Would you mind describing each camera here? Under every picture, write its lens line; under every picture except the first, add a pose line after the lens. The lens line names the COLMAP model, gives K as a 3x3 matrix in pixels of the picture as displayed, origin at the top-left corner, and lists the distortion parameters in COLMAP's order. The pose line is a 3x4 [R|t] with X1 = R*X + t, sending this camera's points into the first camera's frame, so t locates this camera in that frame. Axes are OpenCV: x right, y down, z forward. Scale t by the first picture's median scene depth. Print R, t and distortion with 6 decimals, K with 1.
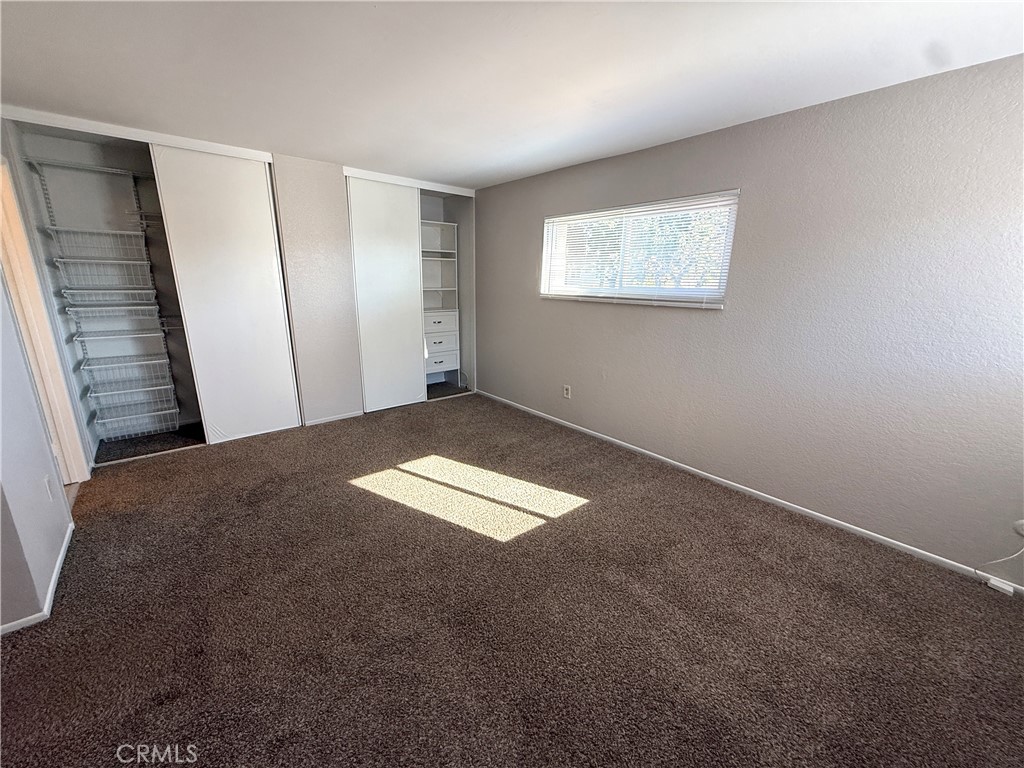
lens RADIAL K [[408.1, 0, 510.3], [0, 408.1, 382.4], [0, 0, 1]] dist [0.002290, 0.000209]
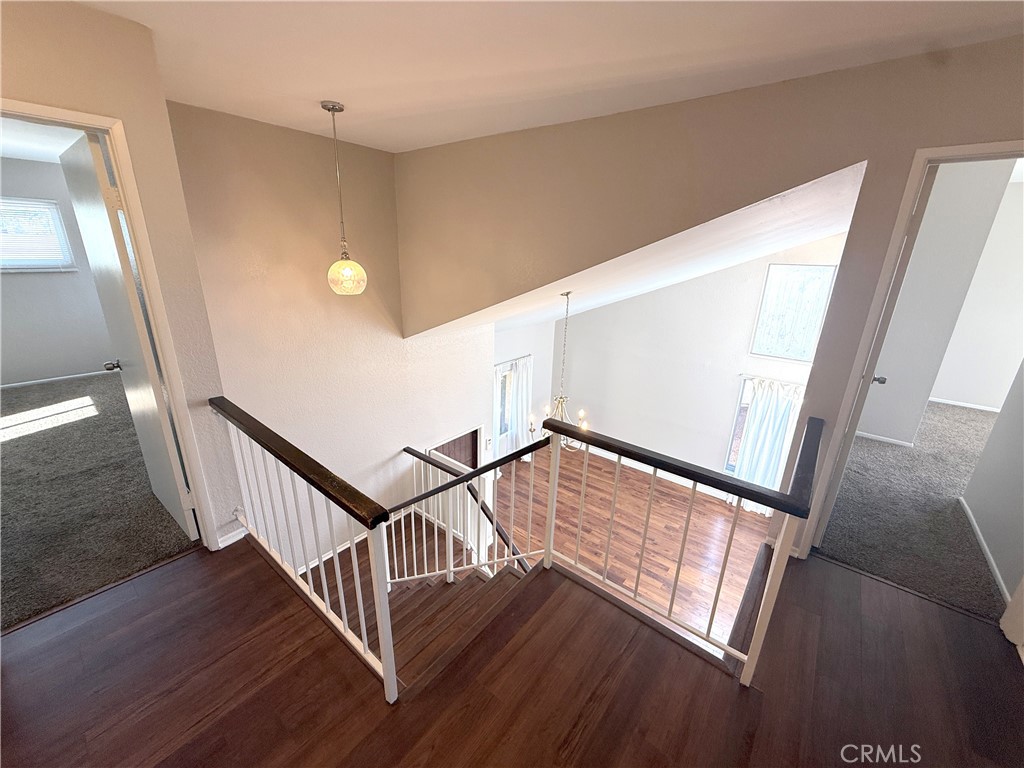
lens RADIAL K [[408.1, 0, 510.3], [0, 408.1, 382.4], [0, 0, 1]] dist [0.002290, 0.000209]
pose [[-0.172881, -0.325345, 0.929657, -1.584568], [0.214144, 0.908875, 0.357895, 0.018171], [-0.961382, 0.260954, -0.087456, -0.480103]]
